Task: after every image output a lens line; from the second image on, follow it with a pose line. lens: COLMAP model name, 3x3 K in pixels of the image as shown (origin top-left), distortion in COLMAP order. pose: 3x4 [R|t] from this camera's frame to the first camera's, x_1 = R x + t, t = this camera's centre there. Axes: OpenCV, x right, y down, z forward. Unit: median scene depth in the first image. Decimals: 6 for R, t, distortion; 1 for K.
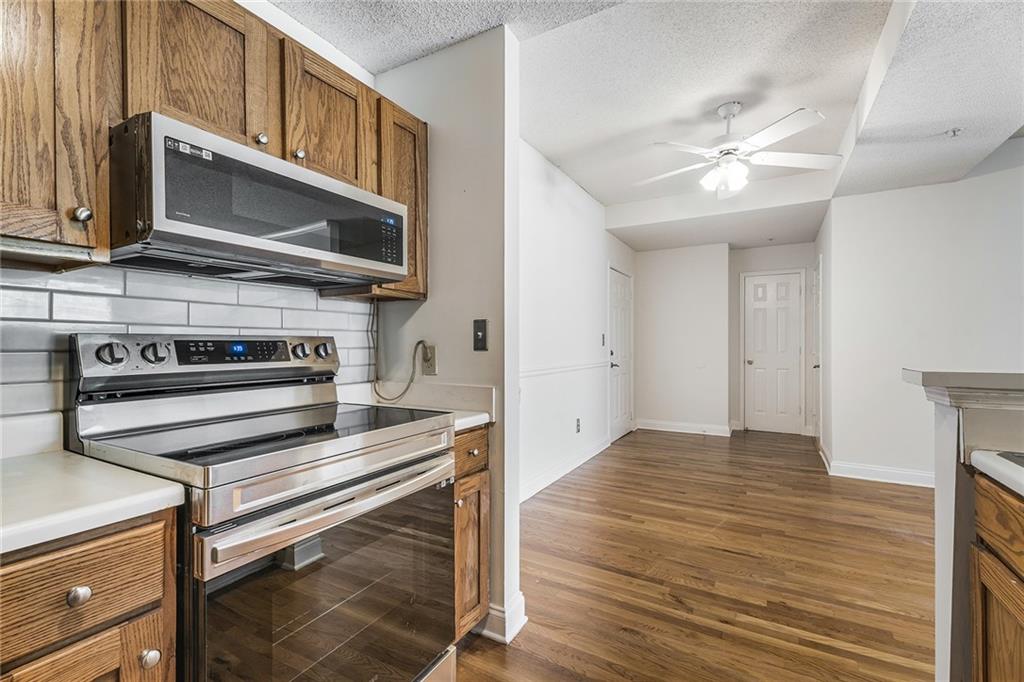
lens RADIAL K [[450.4, 0, 514.4], [0, 450.4, 342.7], [0, 0, 1]] dist [0.013509, -0.000217]
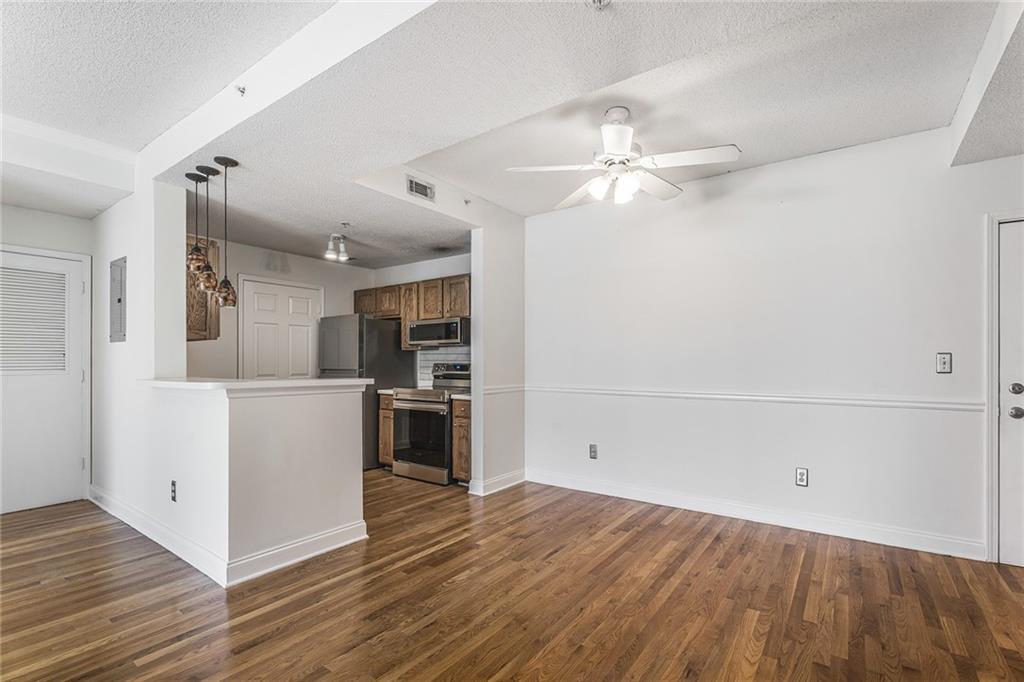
lens RADIAL K [[474.8, 0, 504.7], [0, 474.8, 361.1], [0, 0, 1]] dist [-0.000126, -0.000134]
pose [[-0.118154, -0.002063, -0.992993, 1.509267], [0.001503, 0.999996, -0.002257, -0.012729], [0.992994, -0.001759, -0.118151, 0.920843]]
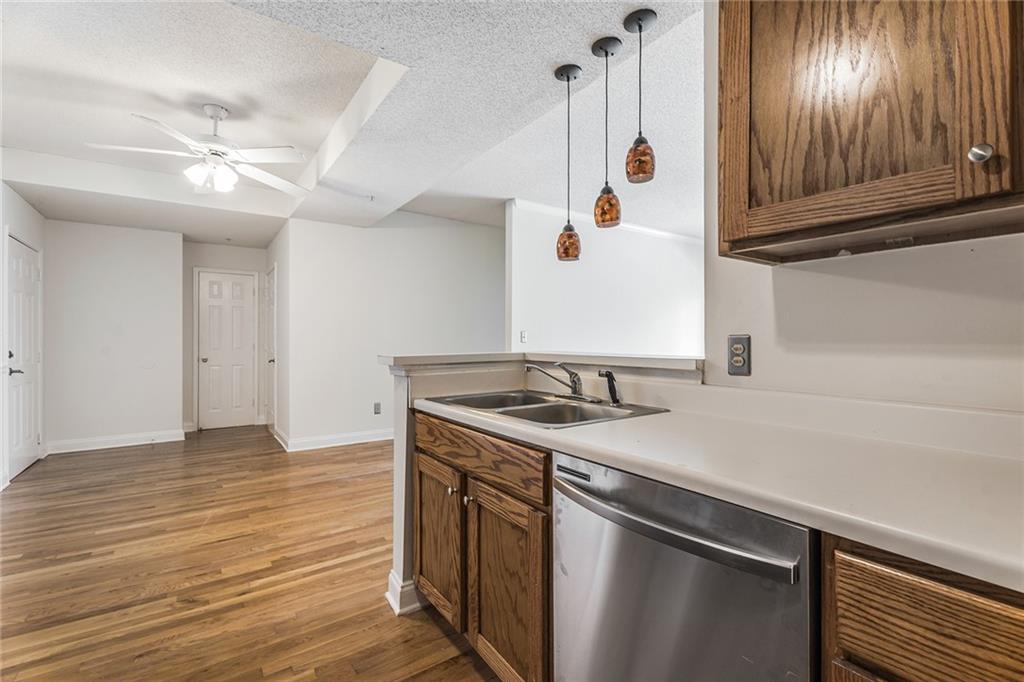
lens RADIAL K [[453.2, 0, 512.0], [0, 453.2, 341.0], [0, 0, 1]] dist [0.000391, -0.000500]
pose [[0.426431, -0.002766, 0.904516, -0.168175], [0.000821, 0.999996, 0.002671, 0.000660], [-0.904520, -0.000396, 0.426432, -0.038384]]
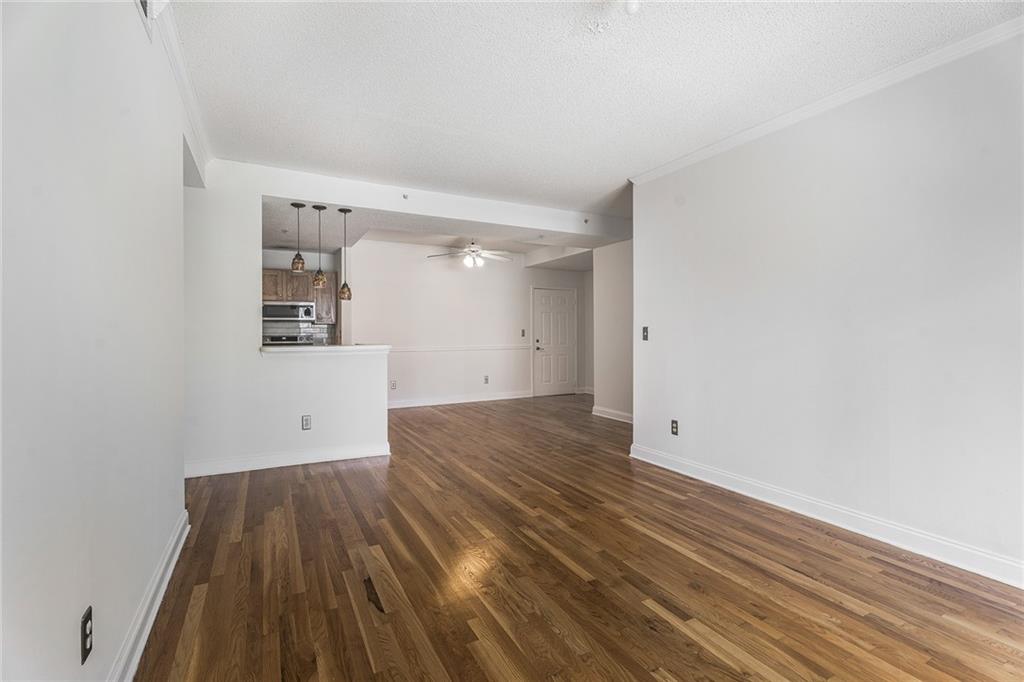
lens RADIAL K [[464.6, 0, 512.2], [0, 464.6, 332.6], [0, 0, 1]] dist [-0.000146, 0.000033]
pose [[0.845655, -0.005087, -0.533706, 1.923412], [0.006682, 0.999977, 0.001056, -0.017407], [0.533689, -0.004459, 0.845669, -0.860150]]
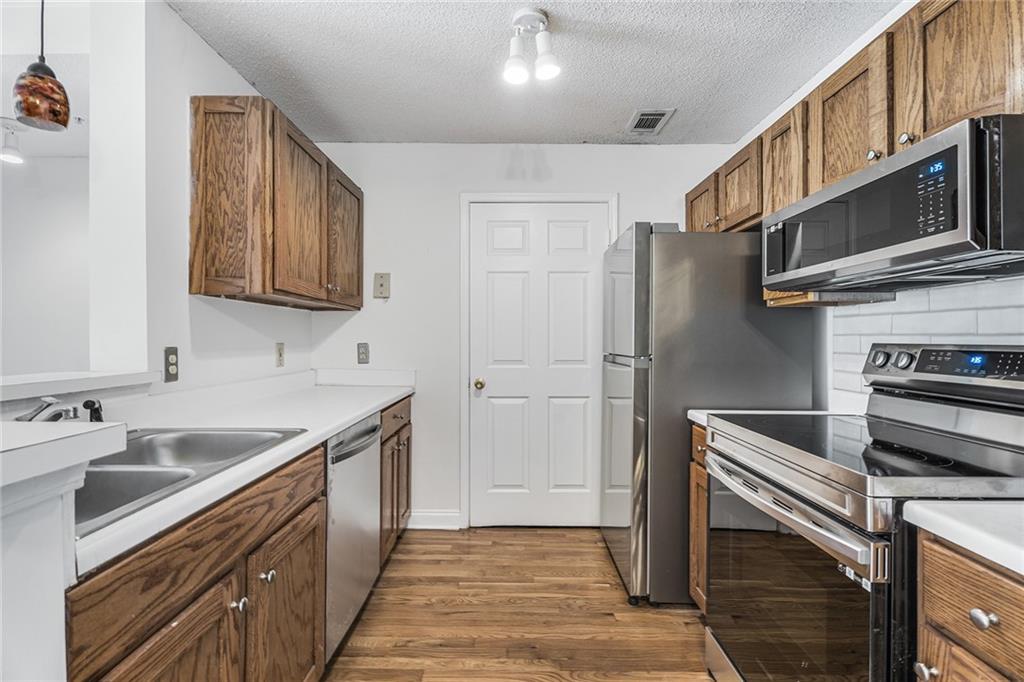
lens RADIAL K [[459.7, 0, 509.1], [0, 459.7, 337.6], [0, 0, 1]] dist [0.000295, -0.000471]
pose [[-0.871195, -0.000415, -0.490937, 0.310147], [0.001269, 0.999994, -0.003098, -0.014788], [0.490936, -0.003322, -0.871189, 0.688942]]
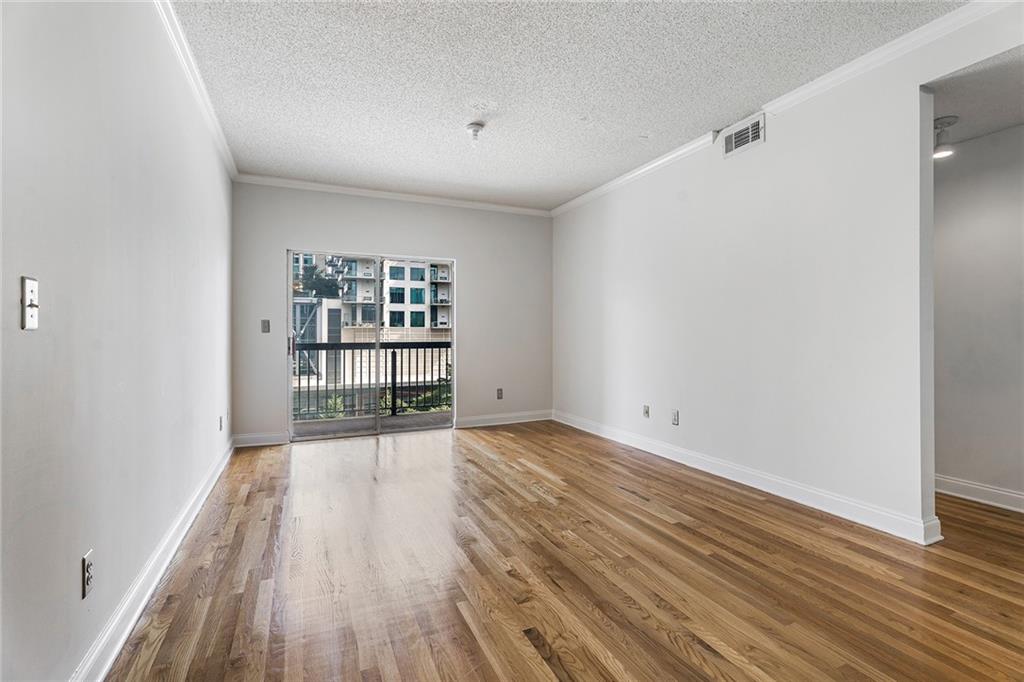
lens RADIAL K [[464.6, 0, 512.2], [0, 464.6, 332.6], [0, 0, 1]] dist [-0.000146, 0.000033]
pose [[-0.812148, -0.001426, 0.583449, 0.899639], [-0.002598, 0.999996, -0.001172, 0.013689], [-0.583445, -0.002467, -0.812149, 0.768564]]
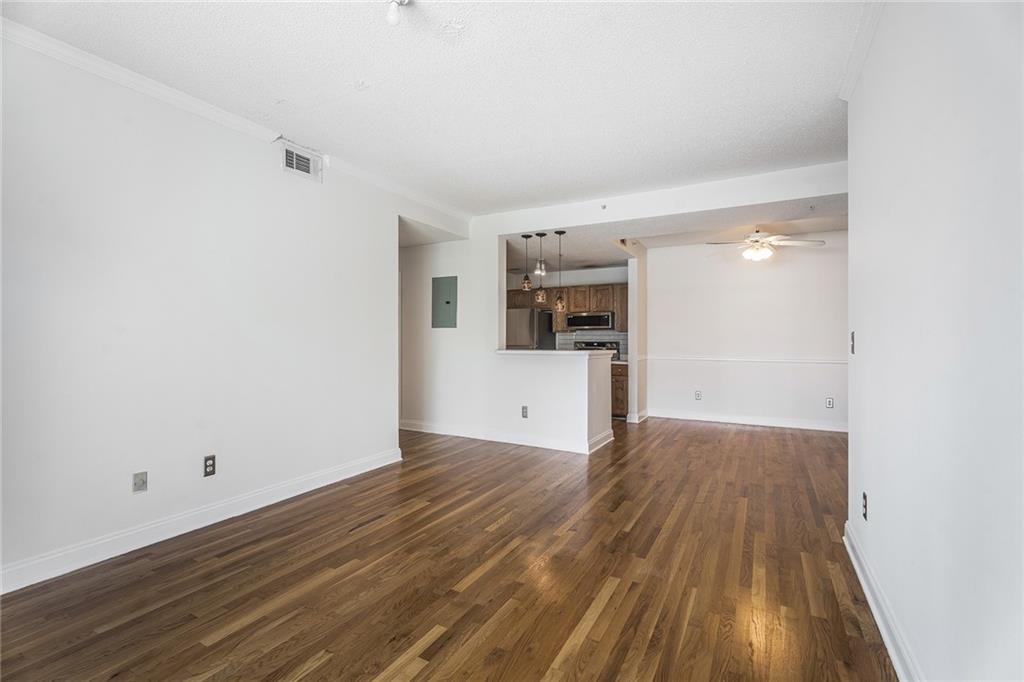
lens RADIAL K [[459.7, 0, 509.1], [0, 459.7, 337.6], [0, 0, 1]] dist [0.000295, -0.000471]
pose [[0.010717, -0.005619, -0.999927, 2.398779], [-0.000884, 0.999984, -0.005629, -0.015381], [0.999942, 0.000944, 0.010712, -0.022064]]
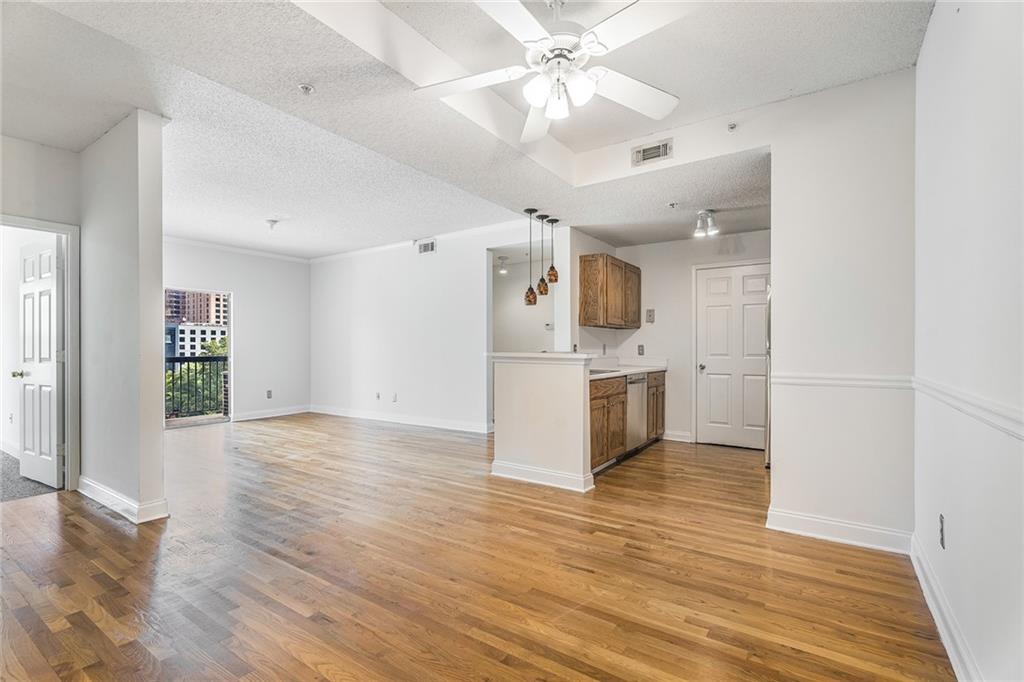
lens RADIAL K [[466.8, 0, 510.7], [0, 466.8, 348.6], [0, 0, 1]] dist [0.000669, 0.000020]
pose [[-0.996833, -0.001116, 0.079512, 0.504478], [-0.001263, 0.999998, -0.001800, 0.015557], [-0.079510, -0.001895, -0.996832, 1.760483]]
